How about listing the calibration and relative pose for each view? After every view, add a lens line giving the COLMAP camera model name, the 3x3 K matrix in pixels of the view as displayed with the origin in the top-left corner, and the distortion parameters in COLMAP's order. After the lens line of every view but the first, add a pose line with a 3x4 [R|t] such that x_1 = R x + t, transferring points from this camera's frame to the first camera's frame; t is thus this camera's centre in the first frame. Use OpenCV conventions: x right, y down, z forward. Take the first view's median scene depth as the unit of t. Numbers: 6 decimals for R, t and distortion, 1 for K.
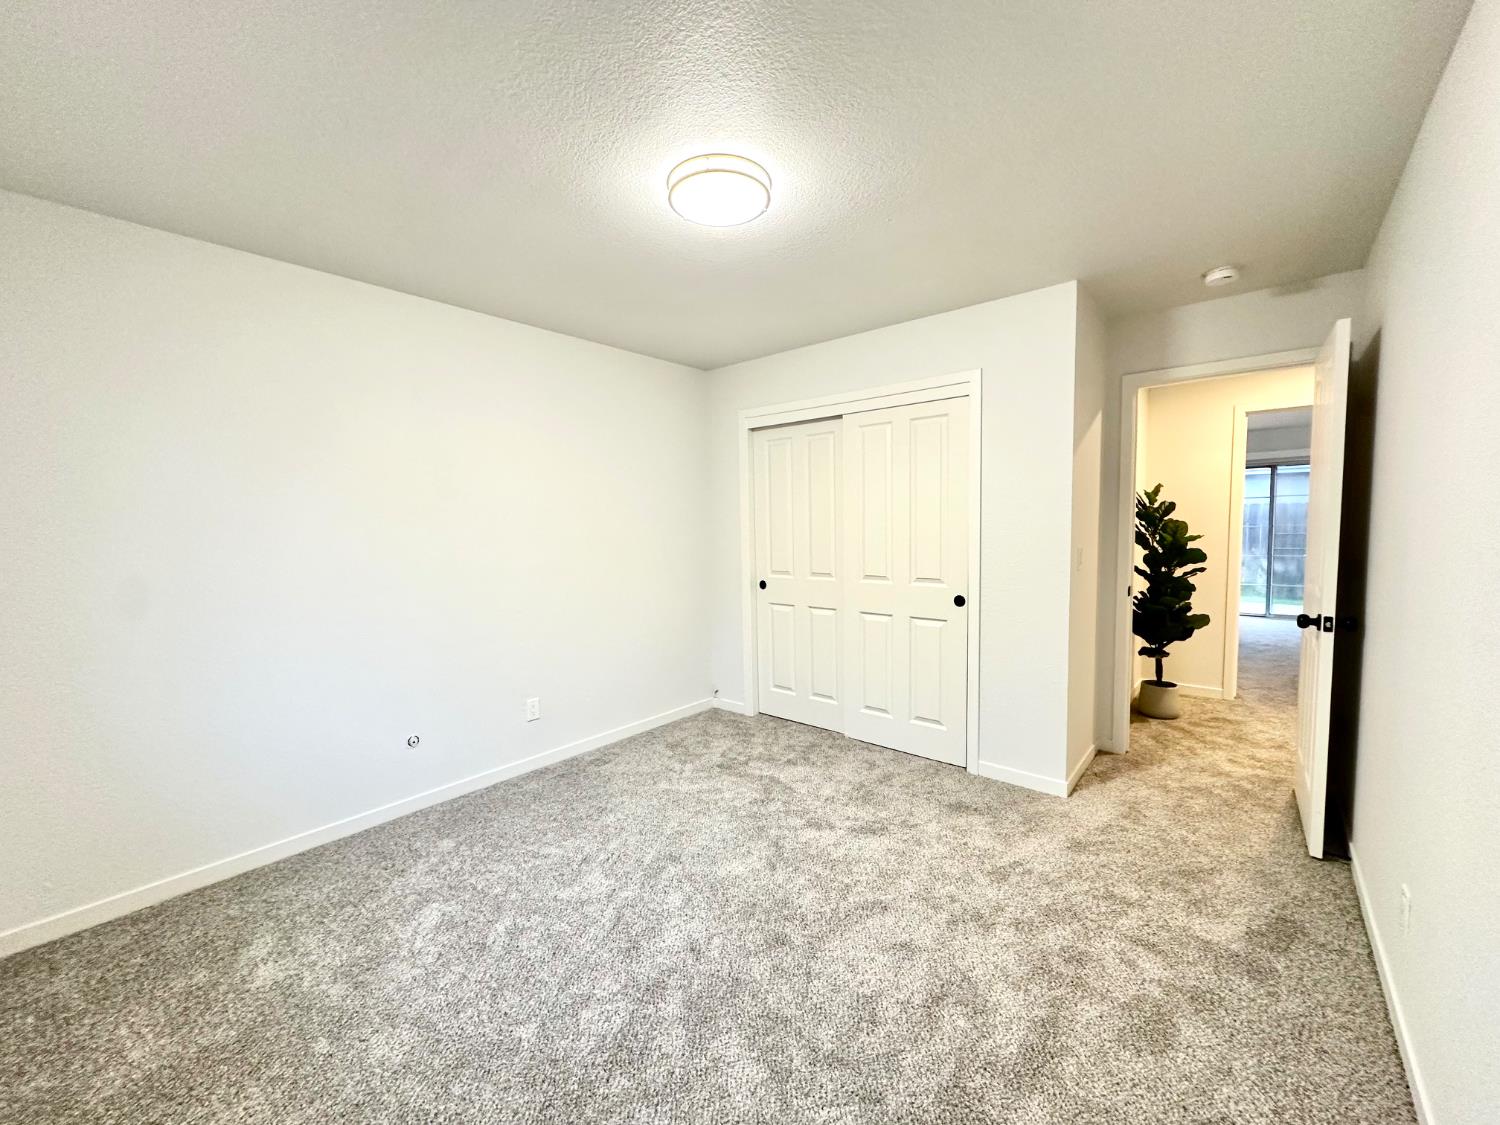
lens RADIAL K [[599.5, 0, 753.7], [0, 599.5, 563.2], [0, 0, 1]] dist [0.000595, -0.000960]
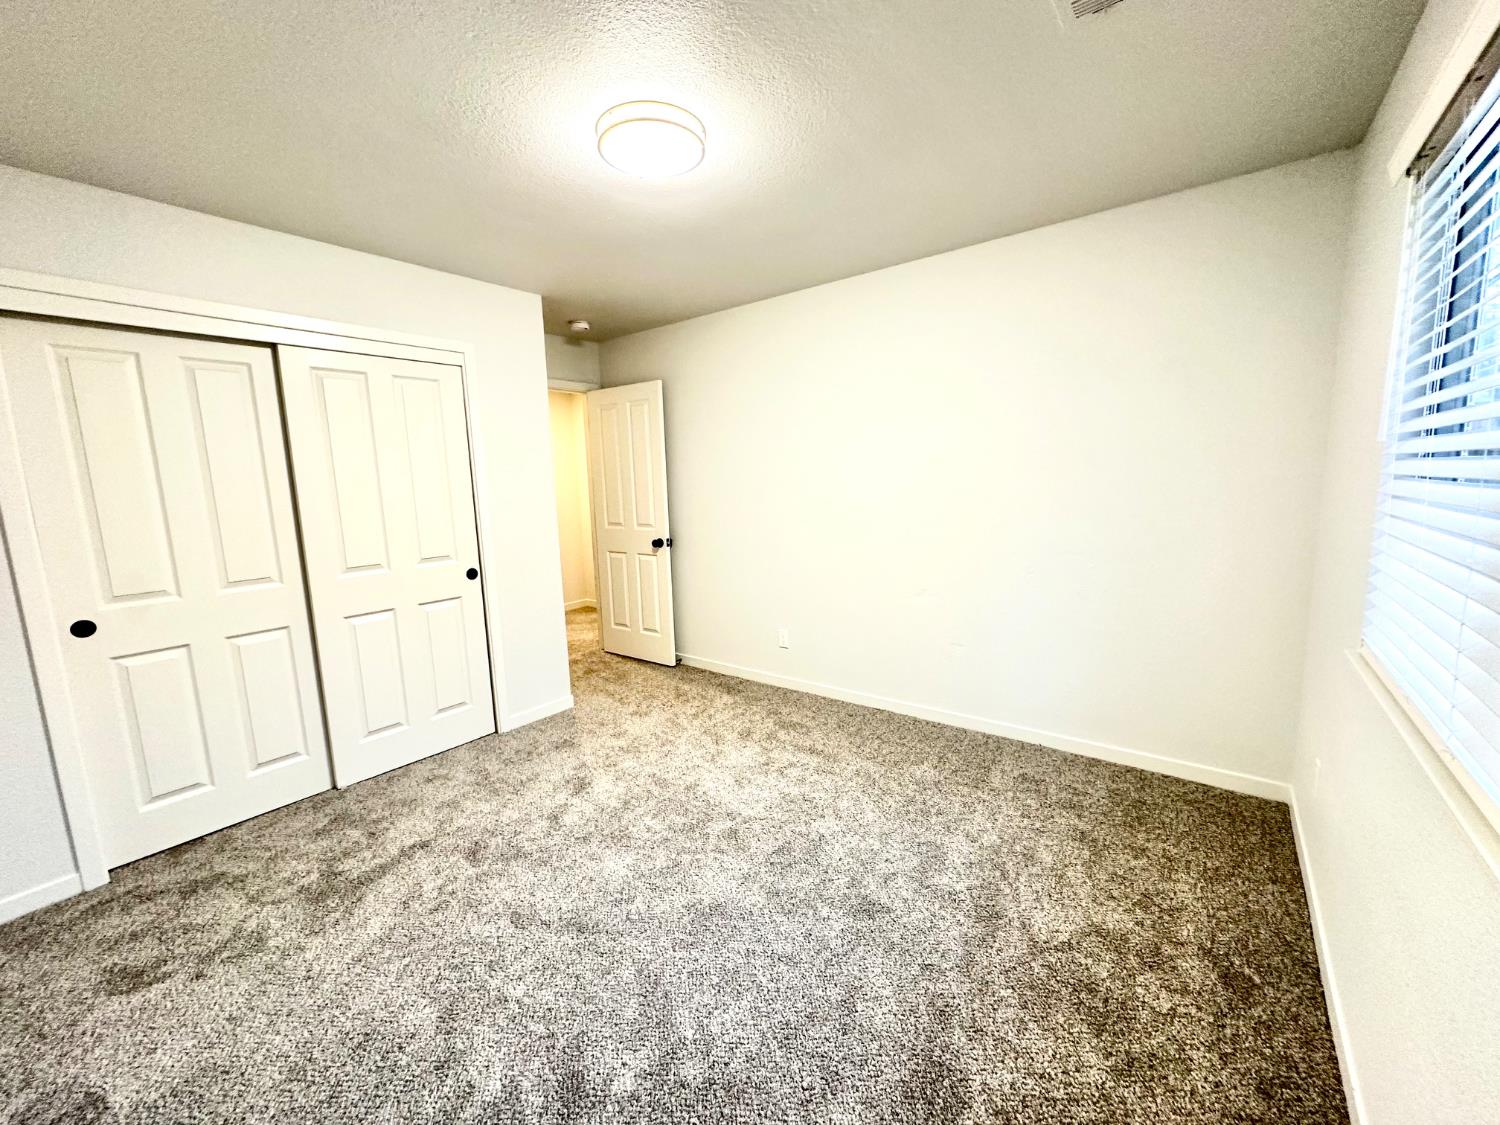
lens RADIAL K [[599.5, 0, 744.2], [0, 599.5, 566.2], [0, 0, 1]] dist [0.000595, -0.000960]
pose [[-0.036594, -0.126099, 0.991343, -0.751928], [0.104695, 0.986064, 0.129292, -0.035778], [-0.993831, 0.108520, -0.022882, 0.650716]]
